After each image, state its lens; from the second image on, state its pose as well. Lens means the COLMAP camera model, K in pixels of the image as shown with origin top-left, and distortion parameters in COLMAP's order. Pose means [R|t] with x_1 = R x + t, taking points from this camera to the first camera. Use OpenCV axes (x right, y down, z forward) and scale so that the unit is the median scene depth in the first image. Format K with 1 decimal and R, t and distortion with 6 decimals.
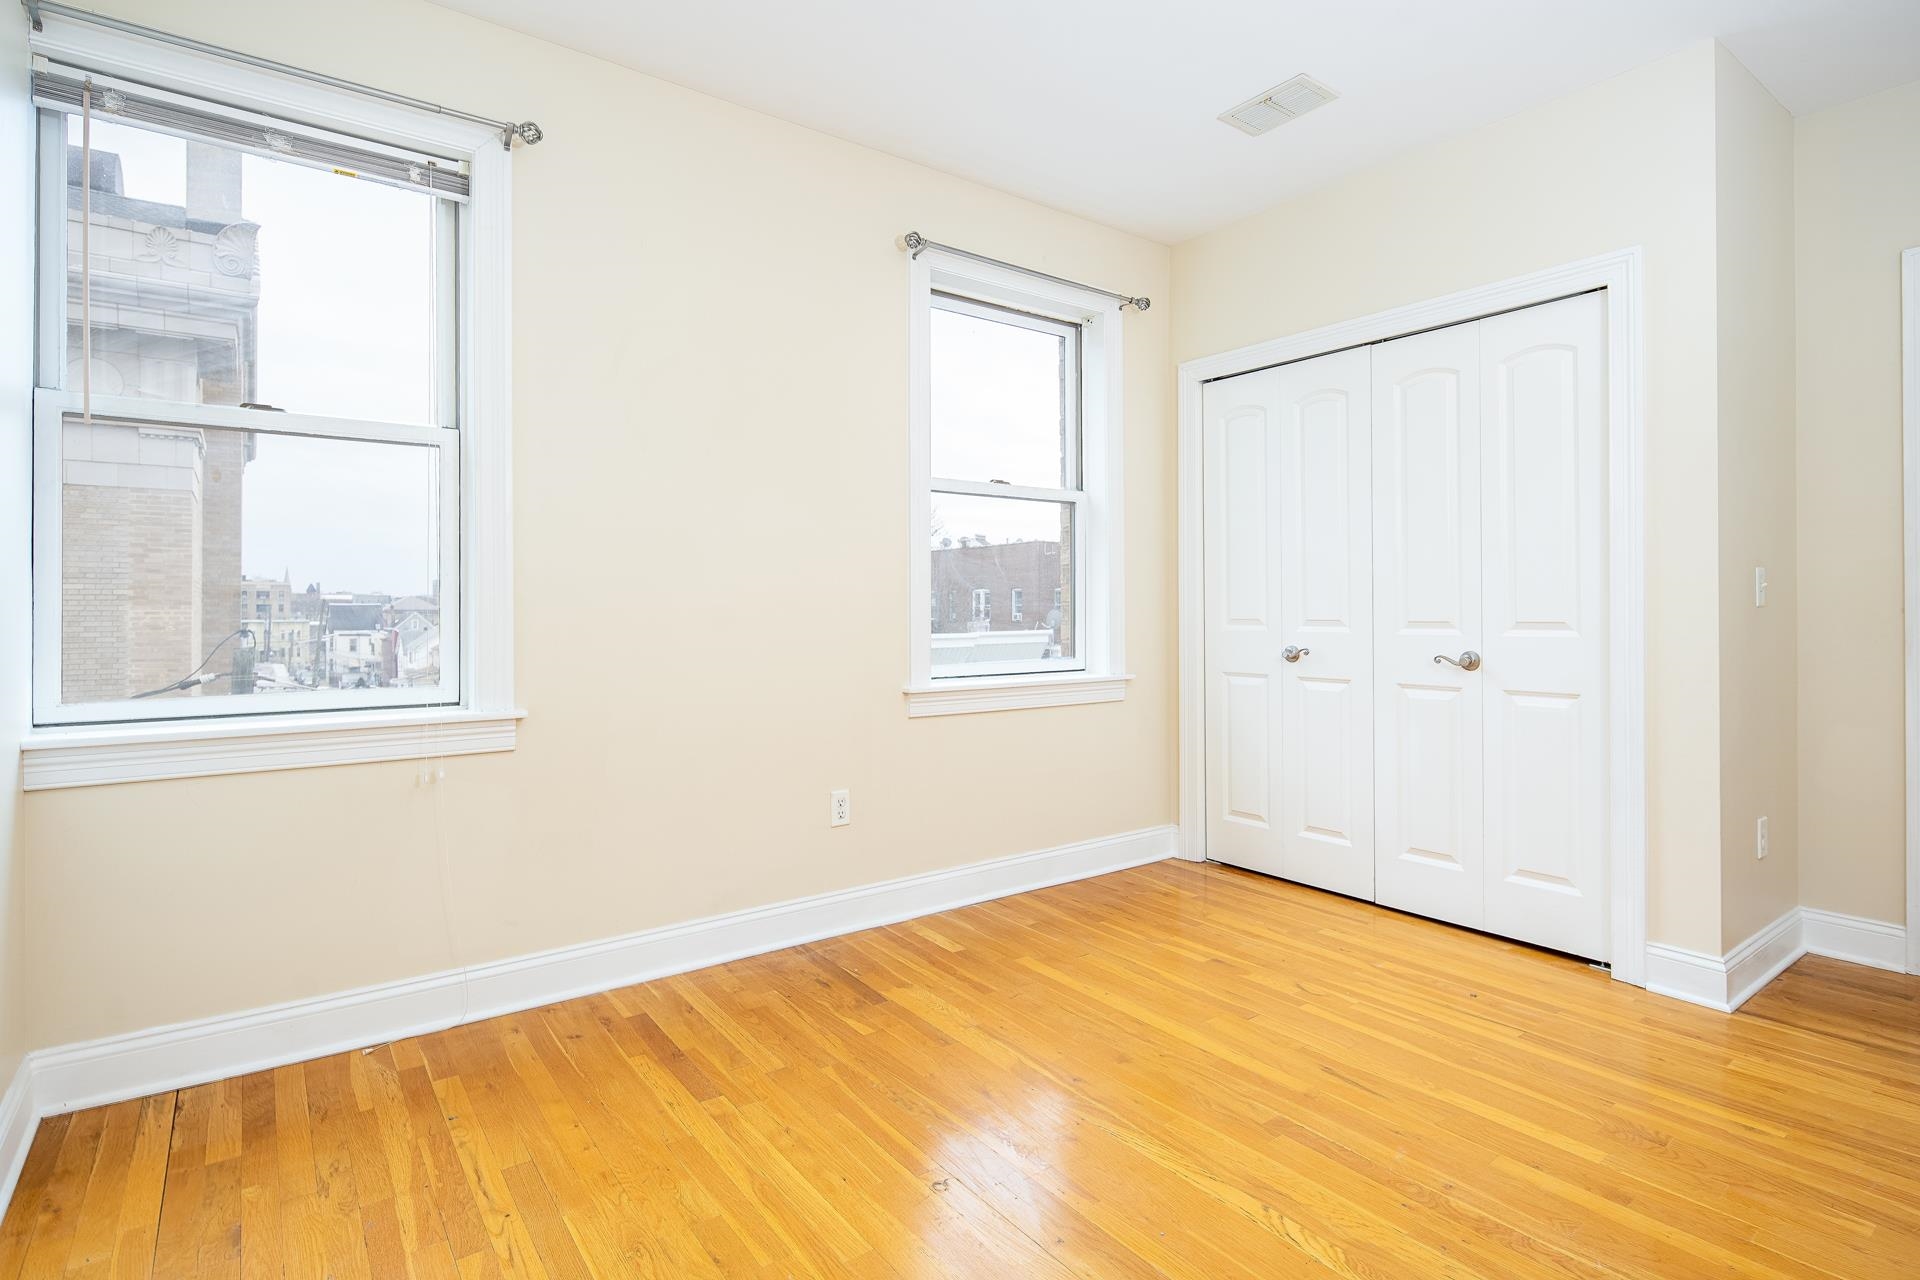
lens RADIAL K [[949.7, 0, 965.7], [0, 949.7, 607.6], [0, 0, 1]] dist [0.000905, -0.001272]
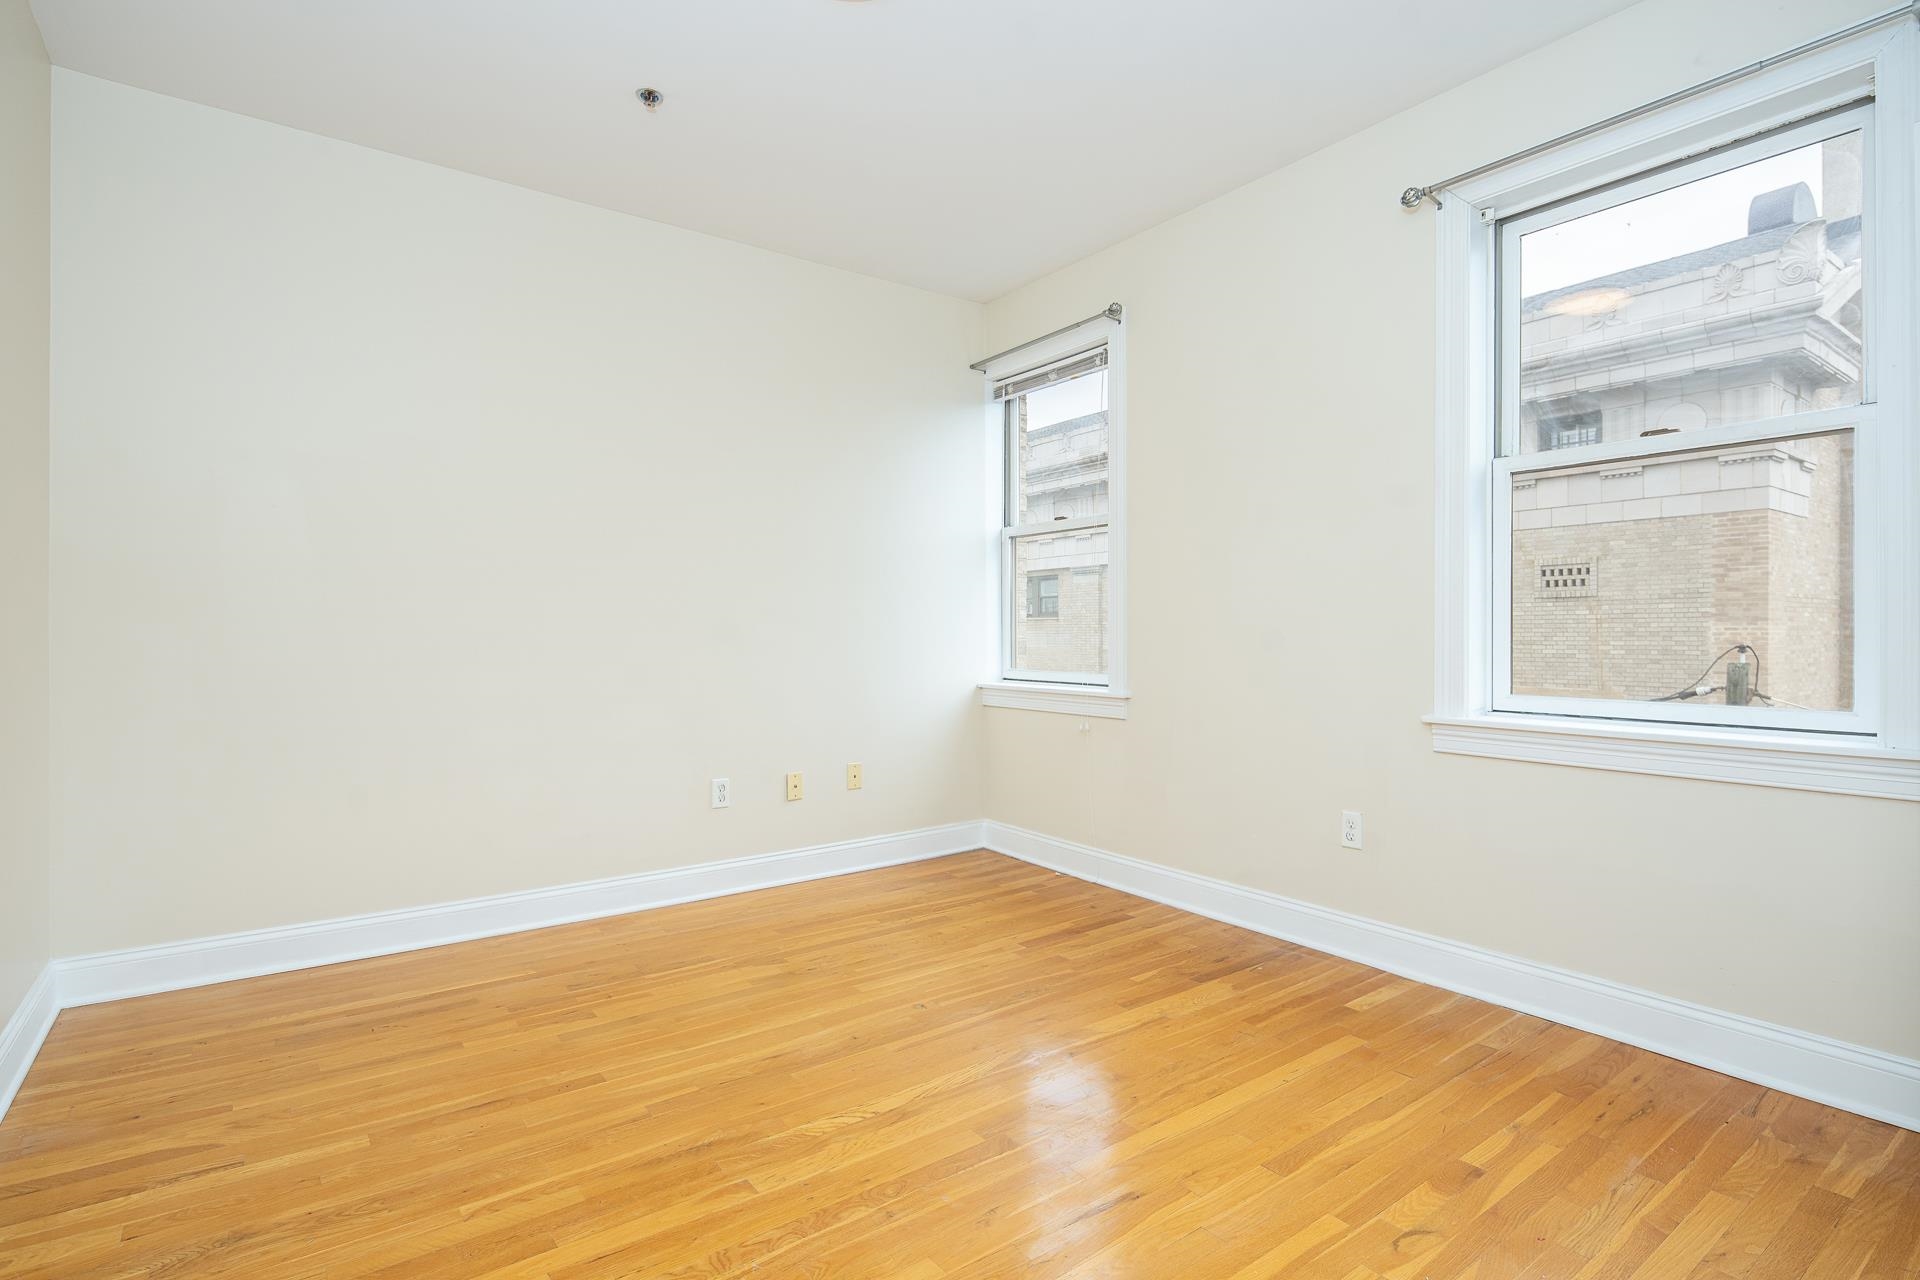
lens RADIAL K [[939.4, 0, 966.7], [0, 939.4, 636.5], [0, 0, 1]] dist [0.002096, -0.000795]
pose [[0.001209, 0.009732, -0.999952, 0.920840], [0.004046, 0.999944, 0.009737, 0.002614], [0.999991, -0.004058, 0.001170, 0.675436]]
